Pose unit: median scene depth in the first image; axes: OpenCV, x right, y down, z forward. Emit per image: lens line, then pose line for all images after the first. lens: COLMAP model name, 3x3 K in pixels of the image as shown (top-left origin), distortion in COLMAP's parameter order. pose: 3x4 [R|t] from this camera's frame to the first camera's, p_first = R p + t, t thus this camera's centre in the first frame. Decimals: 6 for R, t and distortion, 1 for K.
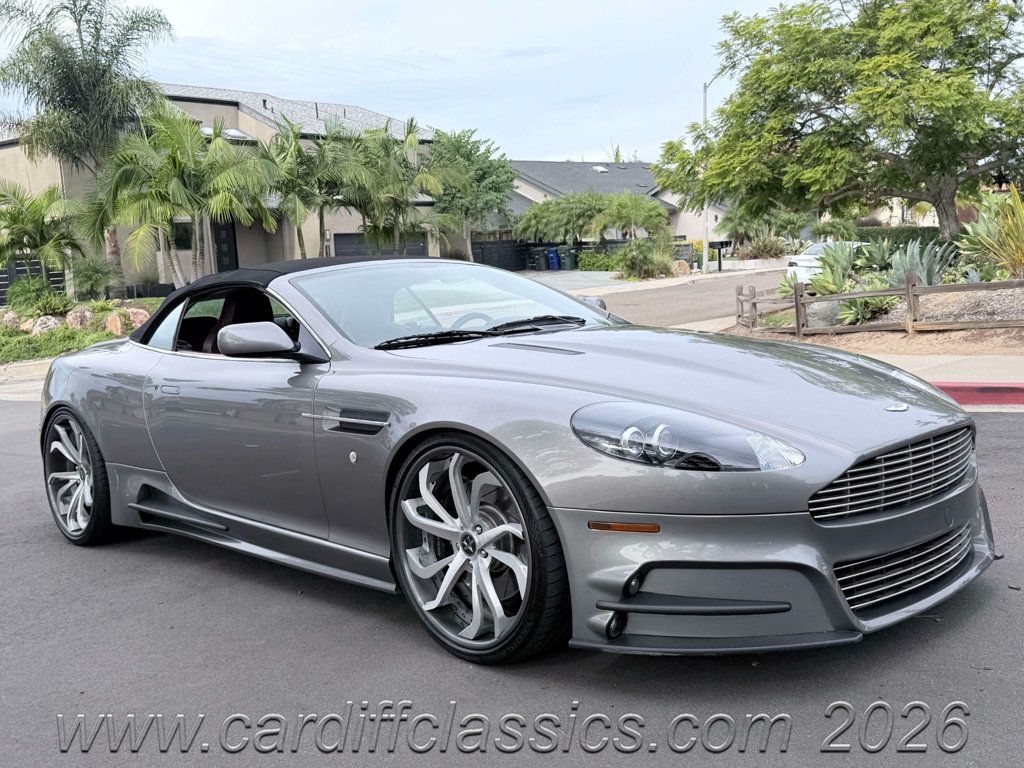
lens RADIAL K [[1032.3, 0, 499.4], [0, 1032.3, 402.0], [0, 0, 1]] dist [0.019943, 0.000000]
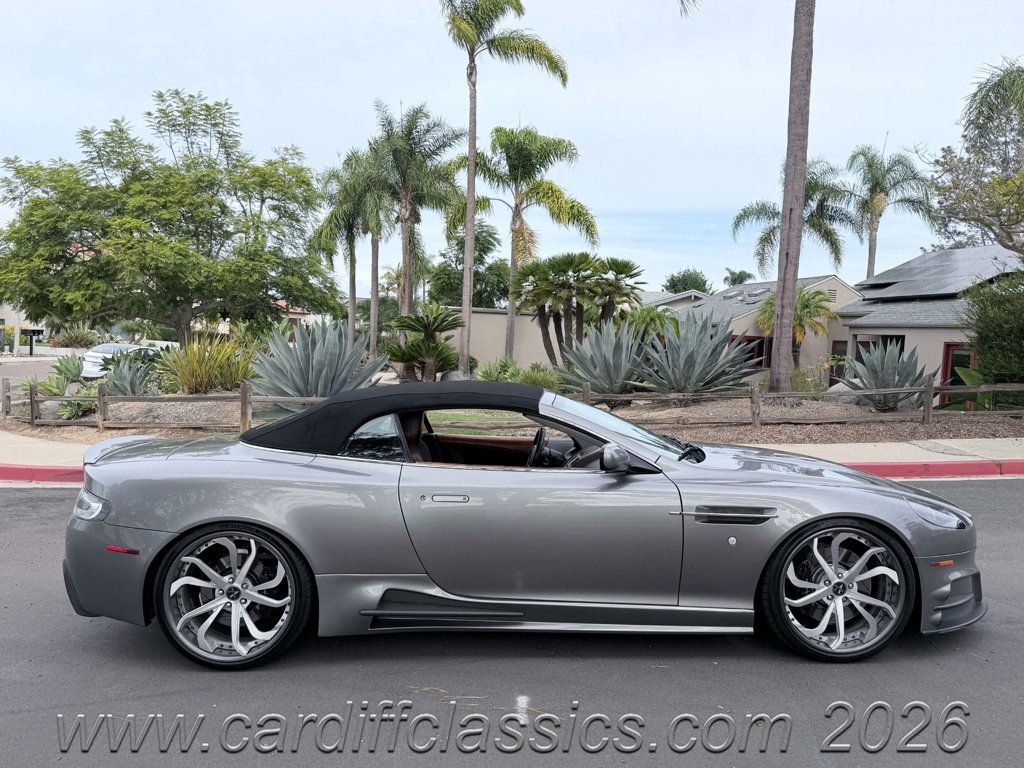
lens RADIAL K [[858.9, 0, 510.3], [0, 858.9, 390.7], [0, 0, 1]] dist [0.068094, -0.092931]
pose [[0.775161, 0.049660, 0.629808, 0.032620], [0.004656, 0.996430, -0.084299, -0.006496], [-0.631746, 0.068278, 0.772163, -0.108020]]
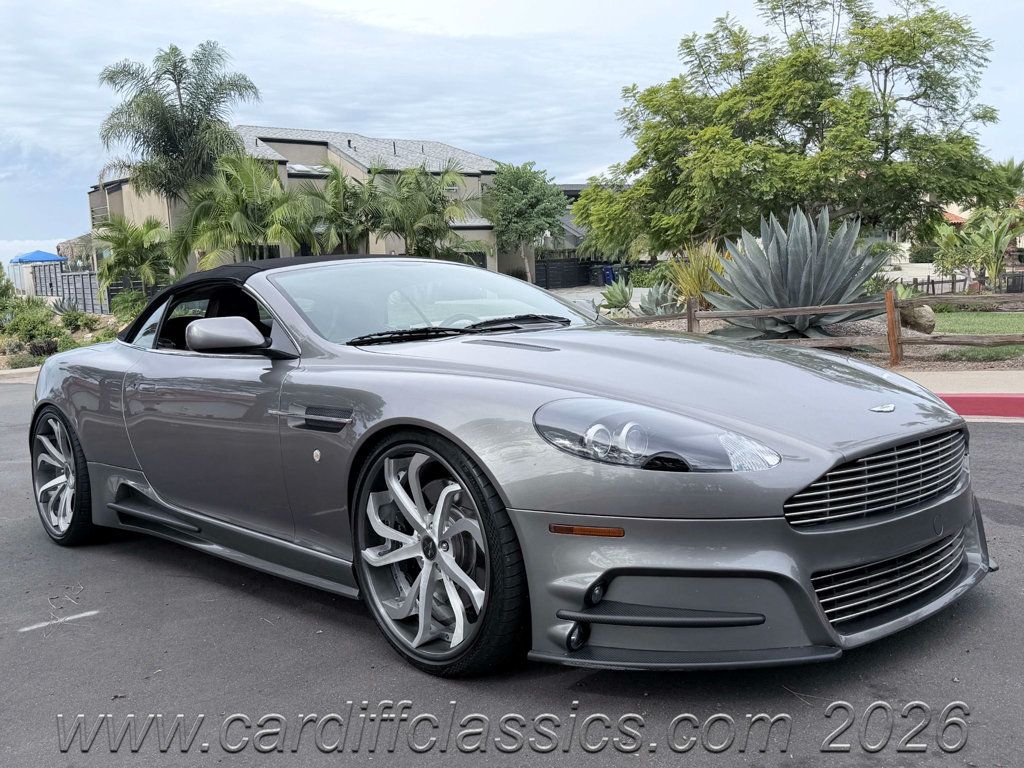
lens RADIAL K [[997.2, 0, 507.2], [0, 997.2, 385.2], [0, 0, 1]] dist [0.062892, 0.000000]
pose [[0.986363, 0.028735, -0.162056, 0.201707], [-0.031838, 0.999355, -0.016585, 0.000269], [0.161475, 0.021519, 0.986642, -0.126316]]
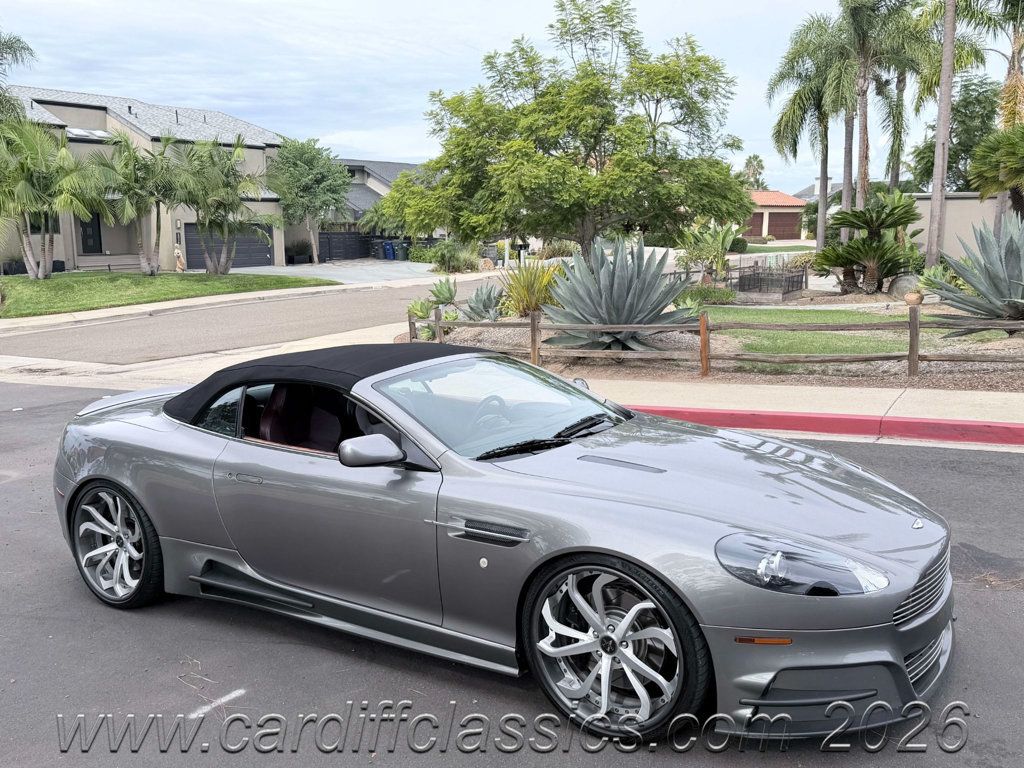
lens RADIAL K [[916.8, 0, 508.5], [0, 916.8, 384.5], [0, 0, 1]] dist [0.091253, -0.147027]
pose [[0.994747, 0.028658, 0.098271, 0.150283], [-0.031319, 0.999180, 0.025642, -0.022150], [-0.097456, -0.028585, 0.994829, -0.145679]]
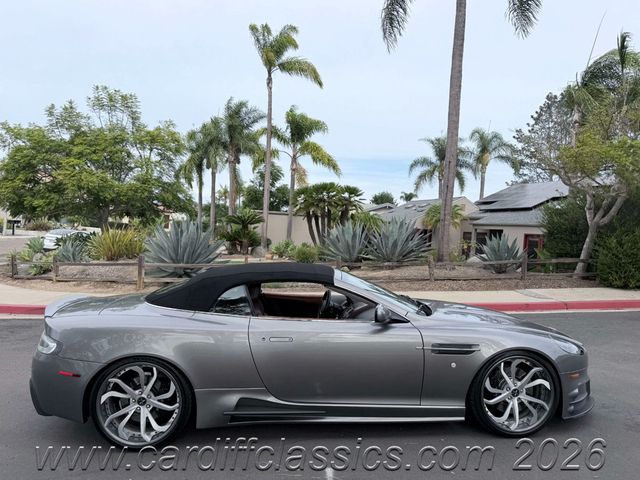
lens RADIAL K [[466.9, 0, 316.7], [0, 466.9, 244.6], [0, 0, 1]] dist [0.033983, -0.029321]
pose [[0.729776, 0.069512, 0.680143, 0.036593], [0.004318, 0.994329, -0.106256, -0.013160], [-0.683672, 0.080480, 0.725338, -0.087626]]
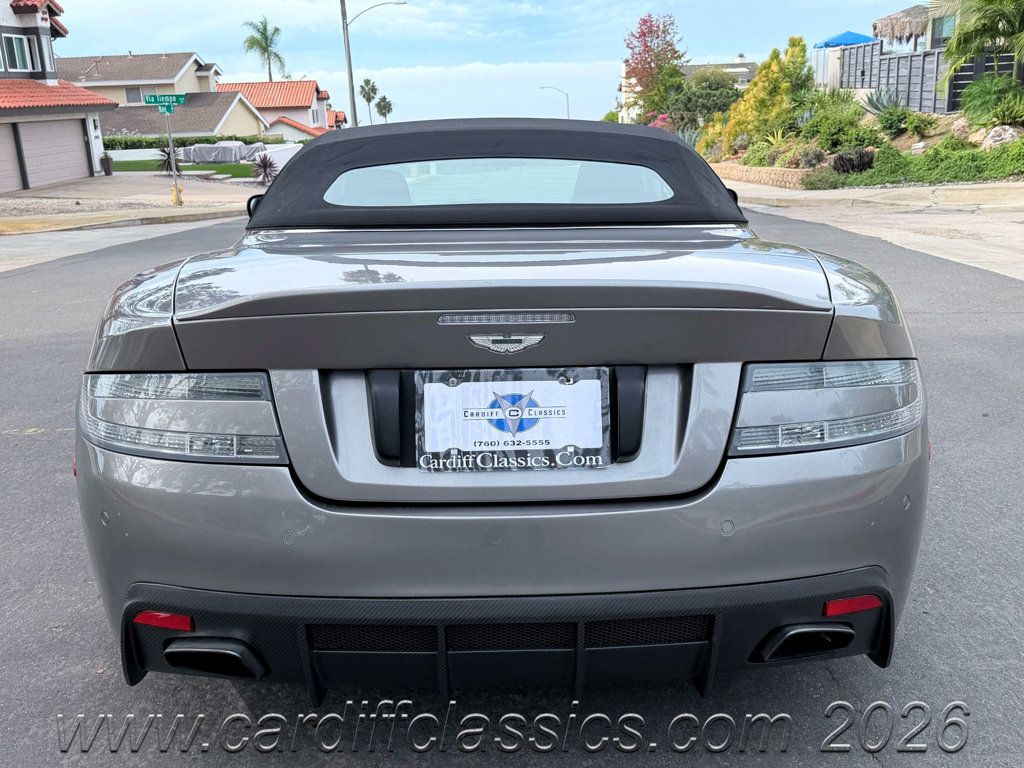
lens RADIAL K [[987.2, 0, 515.9], [0, 987.2, 383.3], [0, 0, 1]] dist [0.024439, 0.000000]
pose [[0.635335, 0.239161, -0.734269, -0.069317], [-0.104765, 0.968738, 0.224881, -0.024143], [0.765097, -0.065949, 0.640529, 0.216172]]
